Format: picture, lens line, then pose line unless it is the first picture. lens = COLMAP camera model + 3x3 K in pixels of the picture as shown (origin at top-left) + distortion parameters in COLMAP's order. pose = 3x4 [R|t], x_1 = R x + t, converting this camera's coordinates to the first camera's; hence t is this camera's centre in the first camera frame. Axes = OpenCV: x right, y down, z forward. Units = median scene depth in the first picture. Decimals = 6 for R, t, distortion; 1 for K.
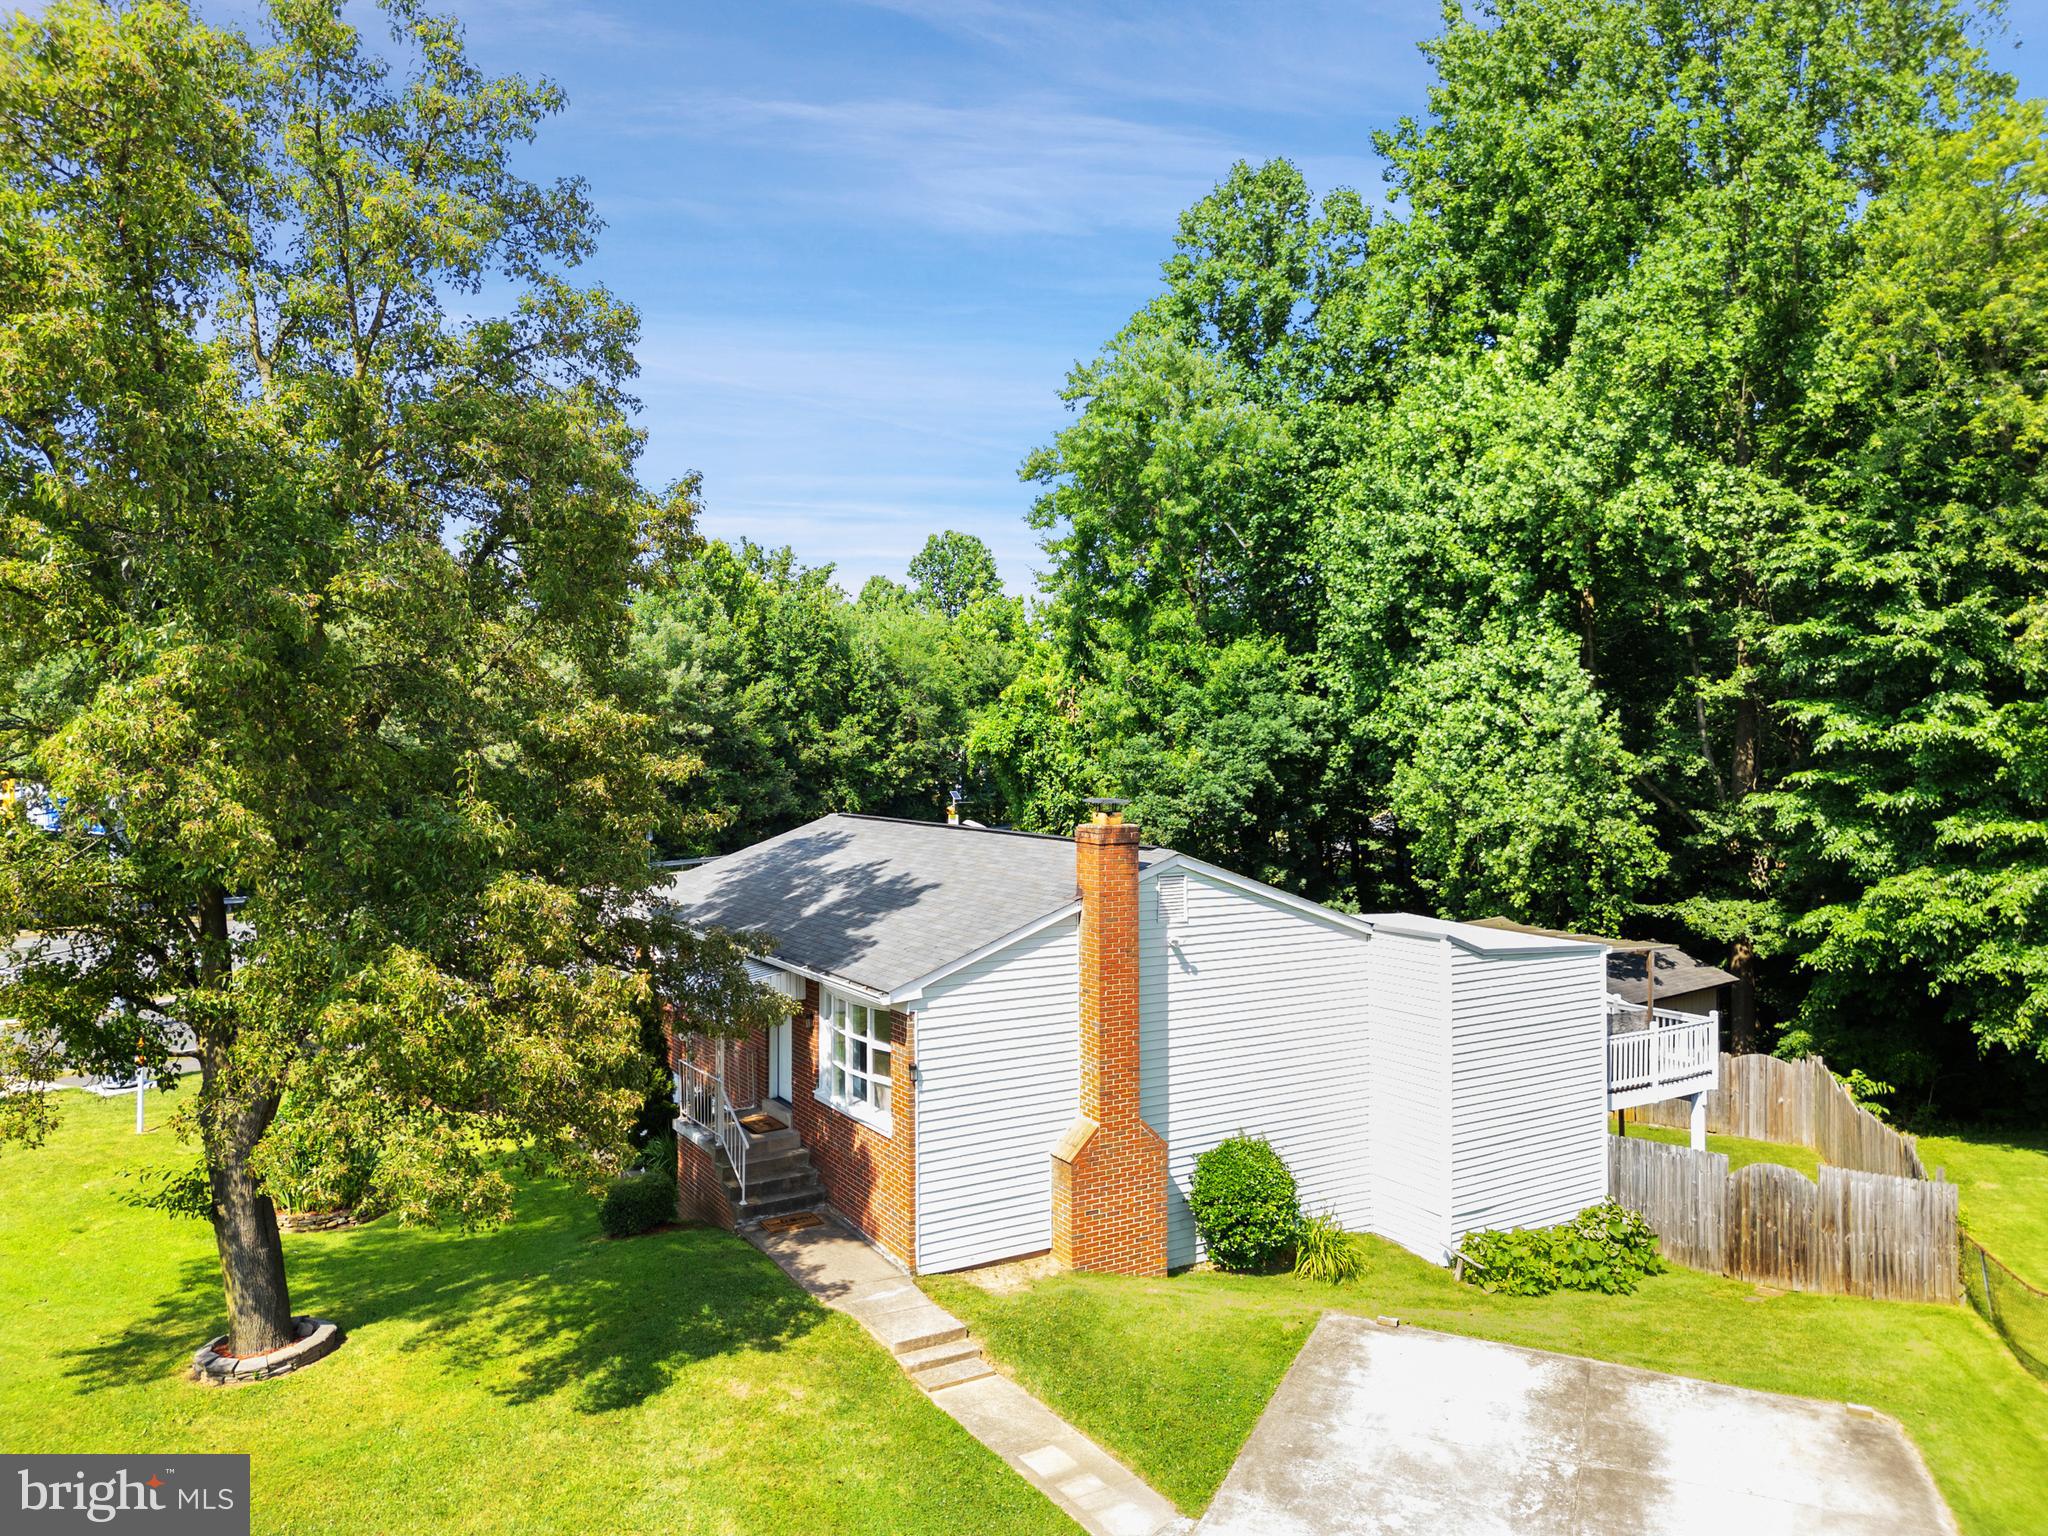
lens RADIAL K [[1449.2, 0, 1024.0], [0, 1449.2, 768.0], [0, 0, 1]] dist [0.038319, -0.036949]
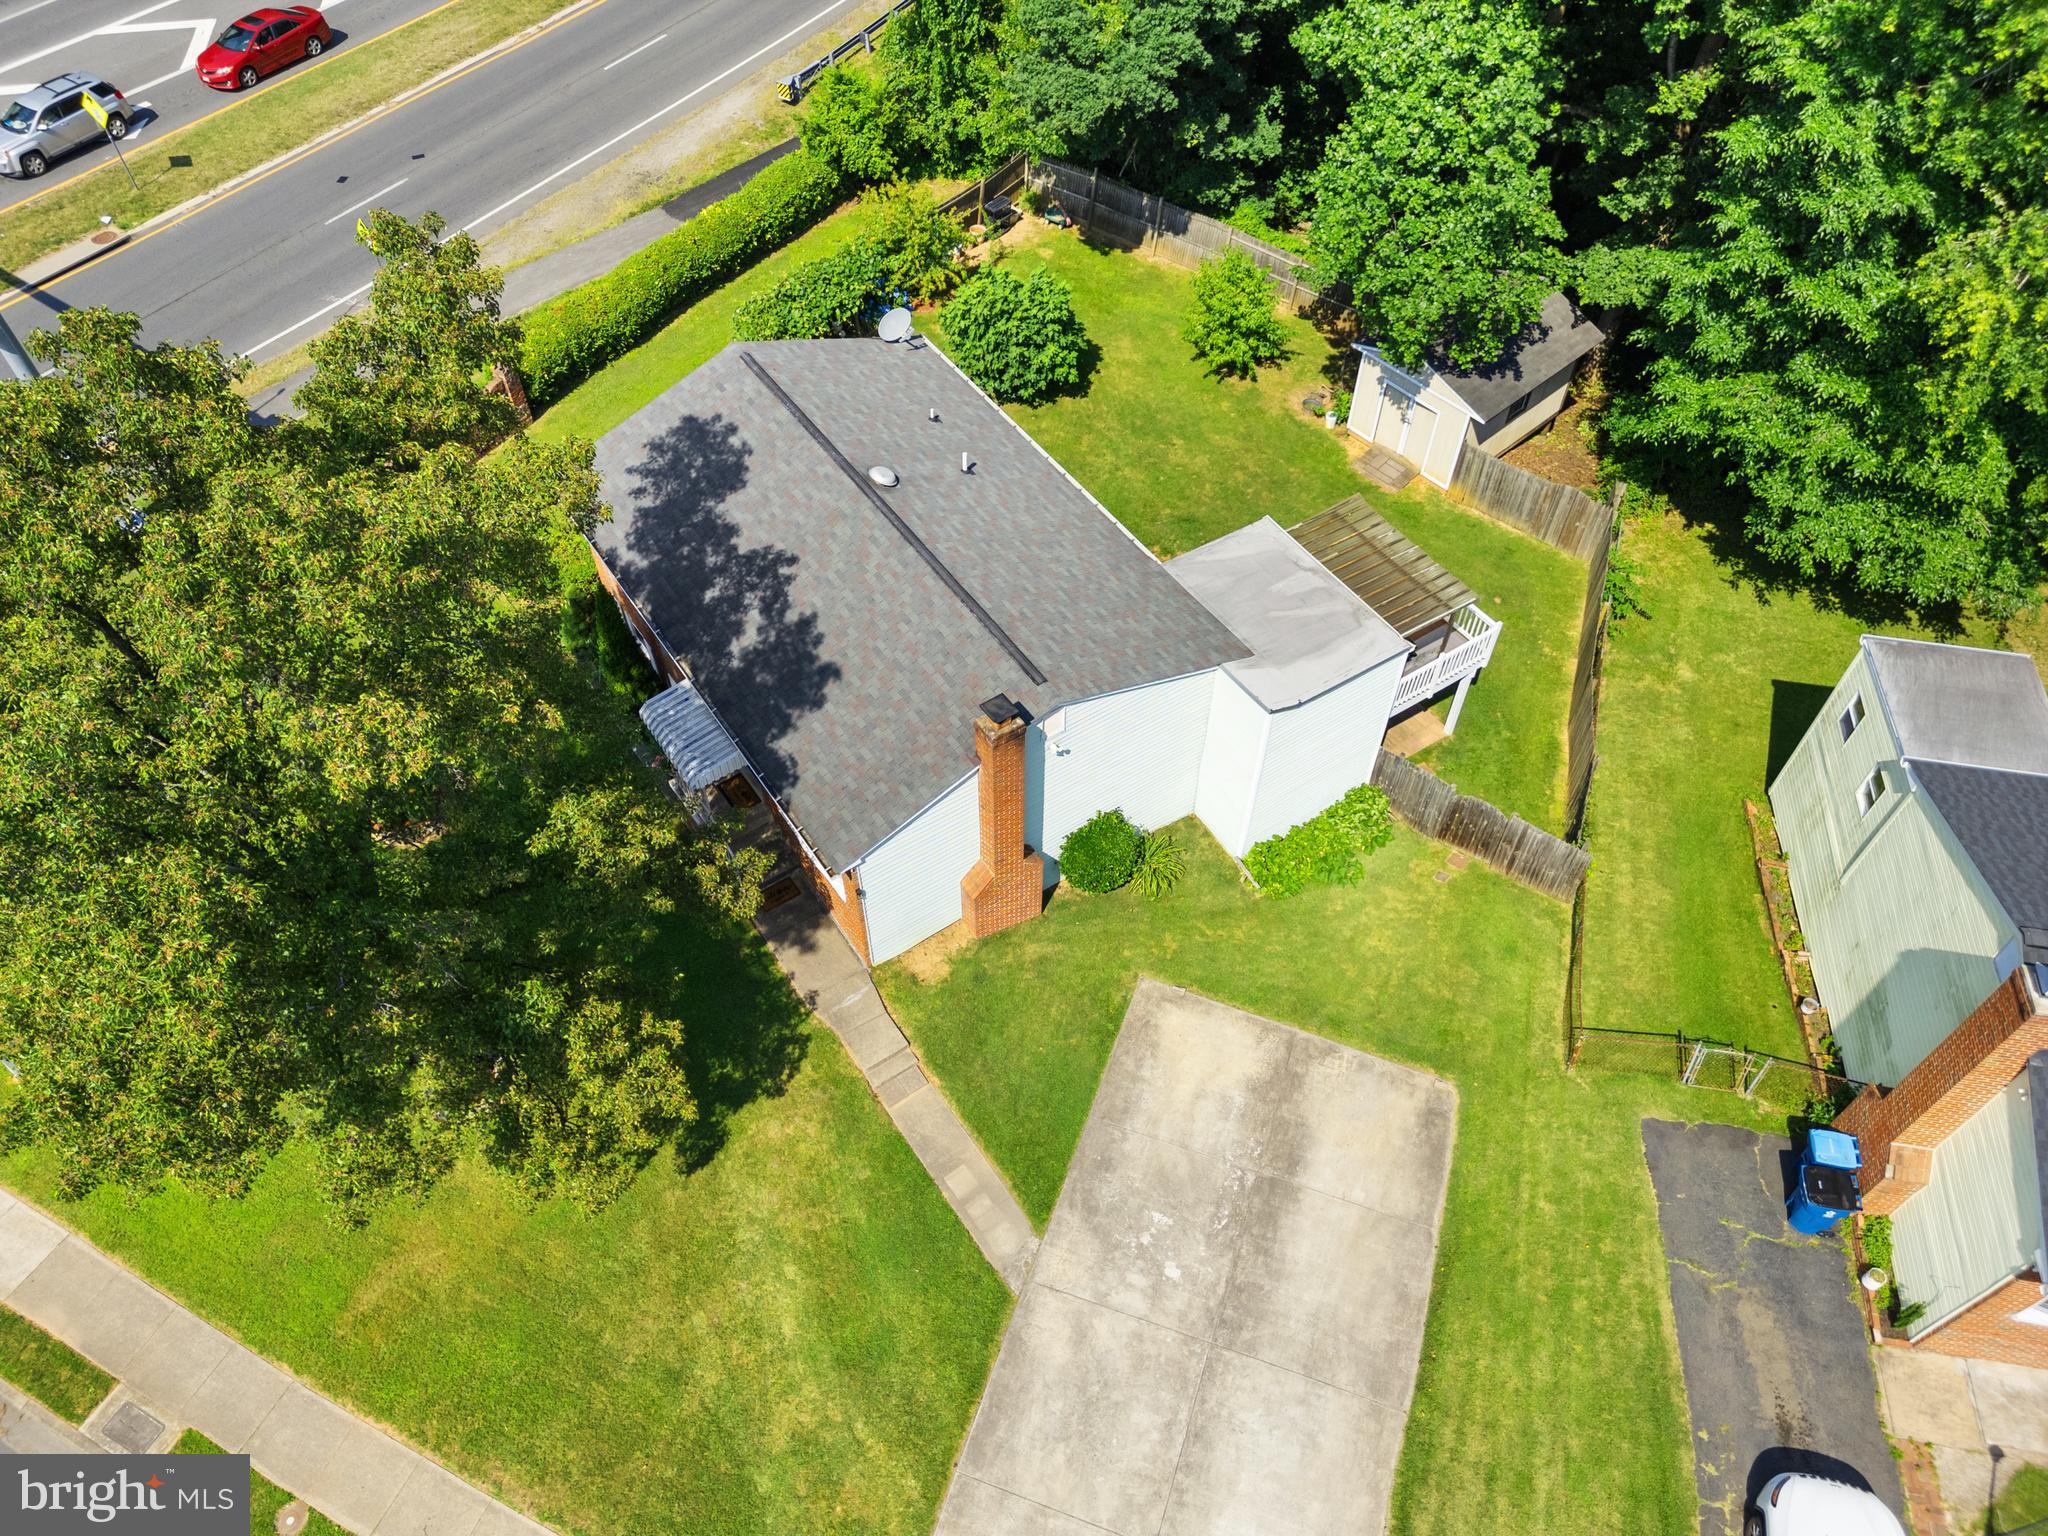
lens RADIAL K [[1449.2, 0, 1024.0], [0, 1449.2, 768.0], [0, 0, 1]] dist [0.038319, -0.036949]
pose [[0.998793, -0.029629, 0.039172, 0.032668], [-0.011327, 0.637099, 0.770698, -1.025351], [-0.047791, -0.770212, 0.635995, 0.221720]]
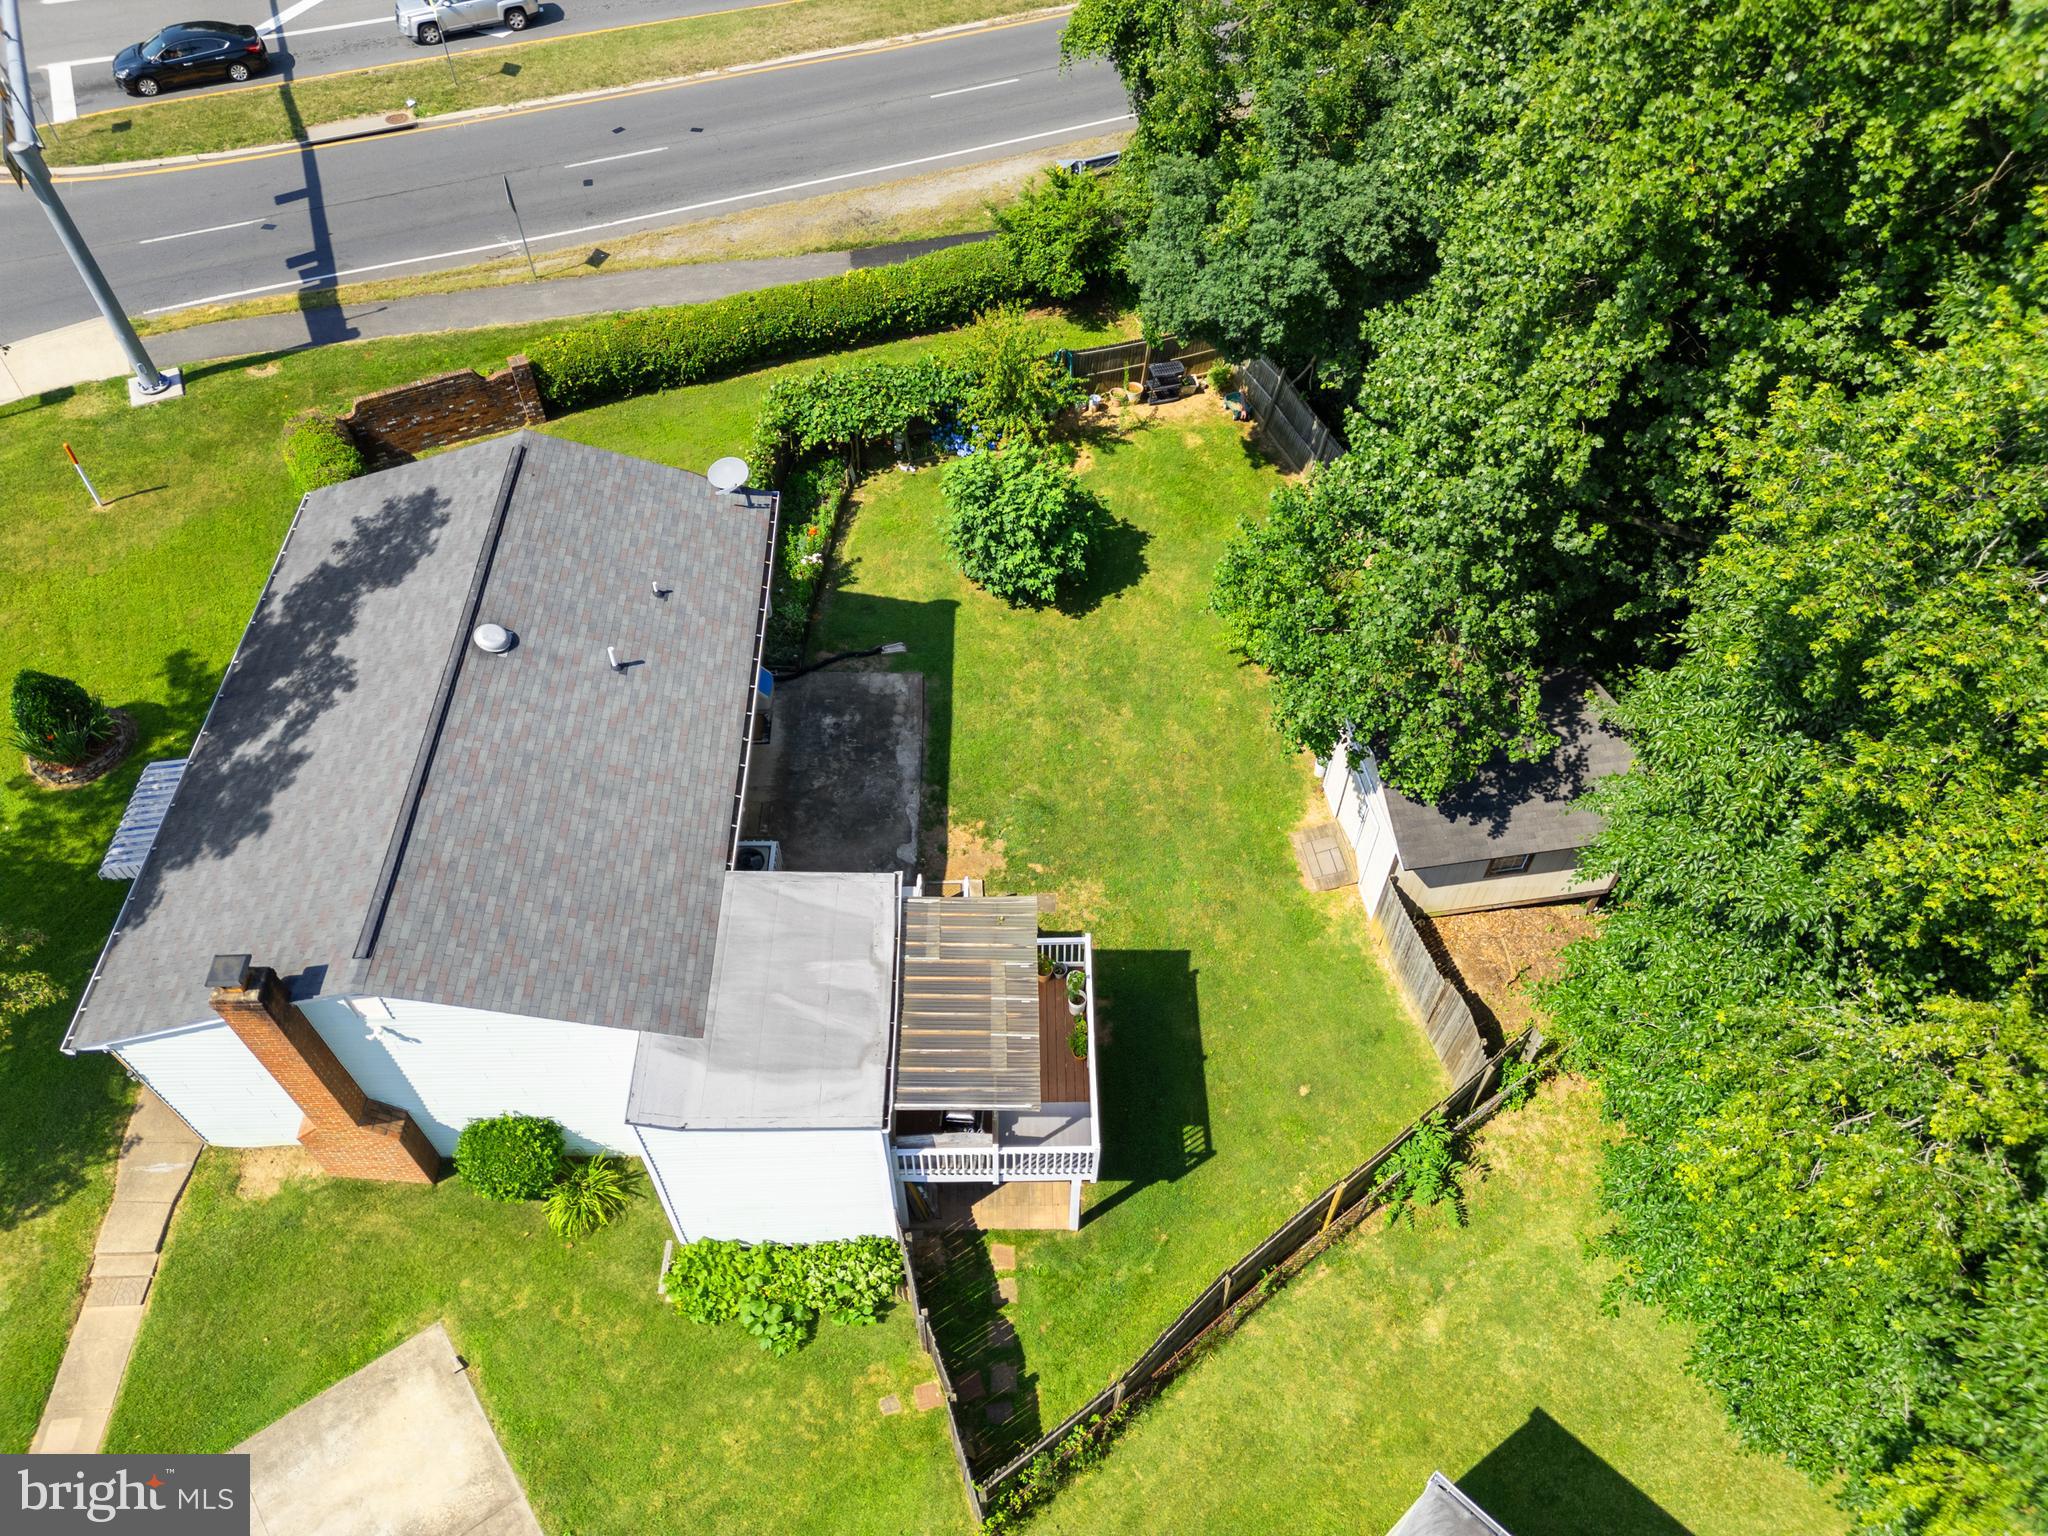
lens RADIAL K [[1473.2, 0, 1022.0], [0, 1473.2, 753.1], [0, 0, 1]] dist [0.022865, -0.000949]
pose [[0.865622, 0.398103, -0.303665, 0.909128], [-0.025834, 0.641186, 0.766950, -1.013005], [0.500031, -0.656044, 0.565310, 0.926038]]
